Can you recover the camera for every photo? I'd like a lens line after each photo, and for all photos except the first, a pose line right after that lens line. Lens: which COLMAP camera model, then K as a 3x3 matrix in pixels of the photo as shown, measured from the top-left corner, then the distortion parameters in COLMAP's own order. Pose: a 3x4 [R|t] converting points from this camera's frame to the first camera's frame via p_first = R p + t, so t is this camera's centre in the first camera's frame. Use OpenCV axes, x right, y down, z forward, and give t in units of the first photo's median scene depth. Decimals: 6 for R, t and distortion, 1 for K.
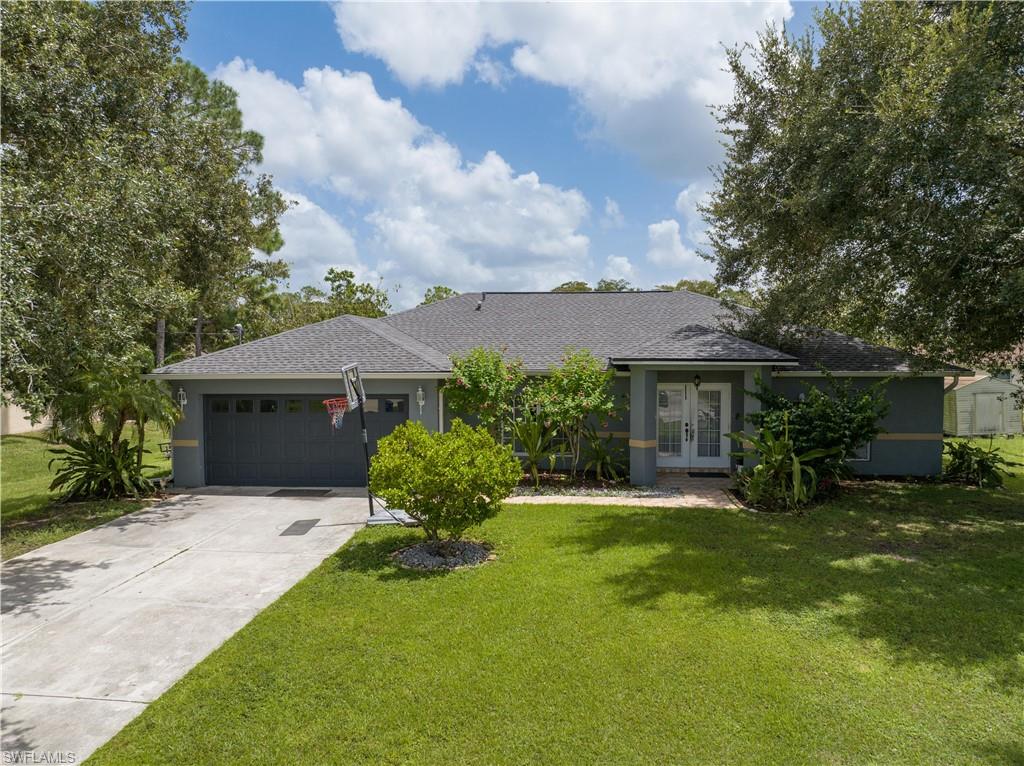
lens RADIAL K [[743.4, 0, 515.3], [0, 743.4, 386.2], [0, 0, 1]] dist [-0.032138, -0.004504]
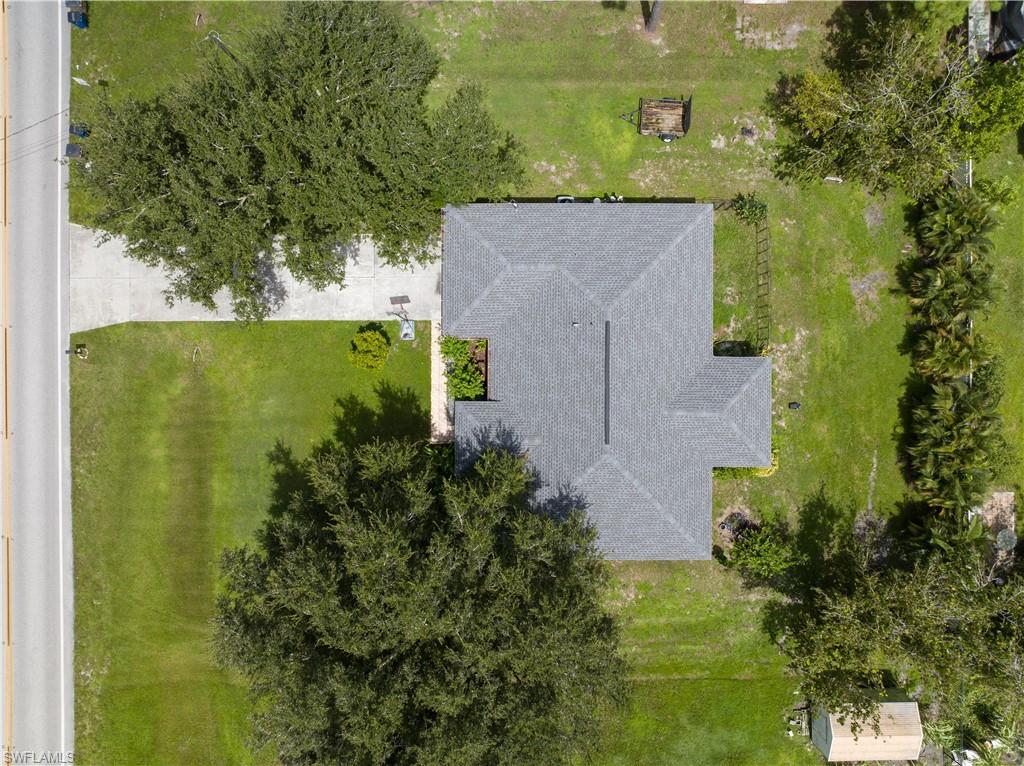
lens RADIAL K [[743.4, 0, 510.8], [0, 743.4, 382.3], [0, 0, 1]] dist [-0.032138, -0.004504]
pose [[0.103343, 0.994581, 0.011351, 0.061184], [-0.019129, -0.009422, 0.999773, -2.606104], [0.994462, -0.103537, 0.018052, 1.201724]]
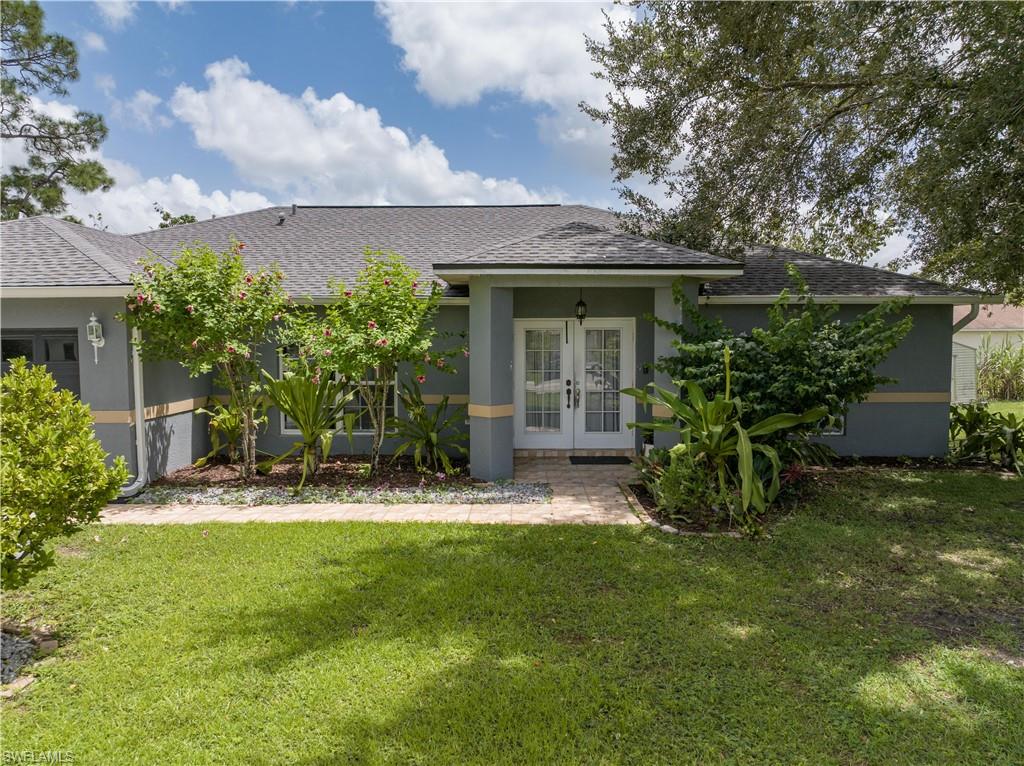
lens RADIAL K [[743.4, 0, 513.2], [0, 743.4, 382.4], [0, 0, 1]] dist [-0.032138, -0.004504]
pose [[0.994947, -0.007373, 0.100127, 0.143282], [0.005356, 0.999778, 0.020399, 0.046184], [-0.100255, -0.019760, 0.994766, 0.439393]]
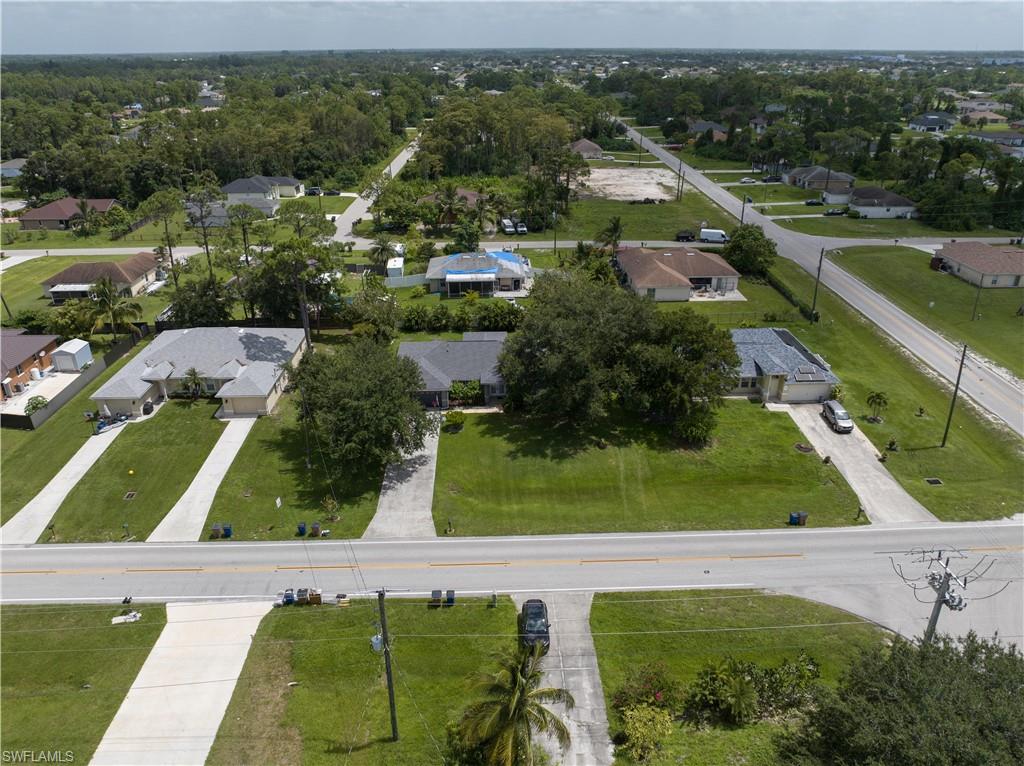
lens RADIAL K [[743.4, 0, 514.5], [0, 743.4, 379.5], [0, 0, 1]] dist [-0.032138, -0.004504]
pose [[0.989757, -0.055913, 0.131355, -0.337847], [0.001246, 0.923459, 0.383696, -2.182527], [-0.142754, -0.379602, 0.914070, -4.022108]]
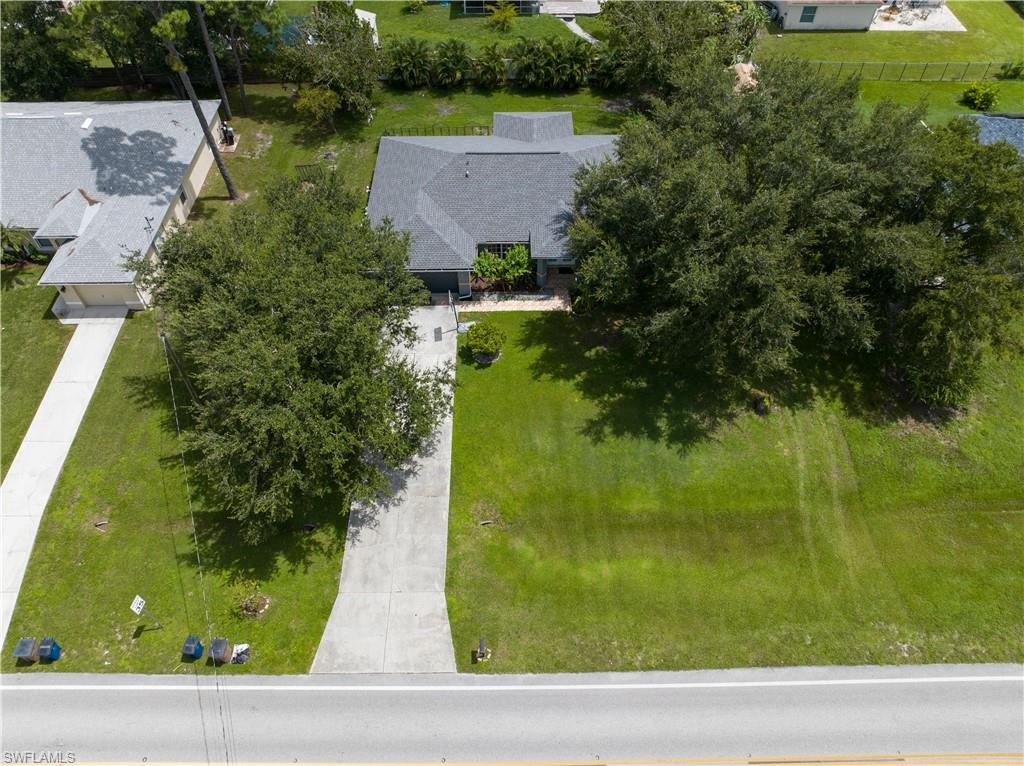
lens RADIAL K [[743.4, 0, 508.6], [0, 743.4, 386.2], [0, 0, 1]] dist [-0.032138, -0.004504]
pose [[0.993732, -0.084741, 0.072914, -0.208374], [0.001987, 0.665515, 0.746382, -1.878150], [-0.111775, -0.741558, 0.661512, -1.245090]]
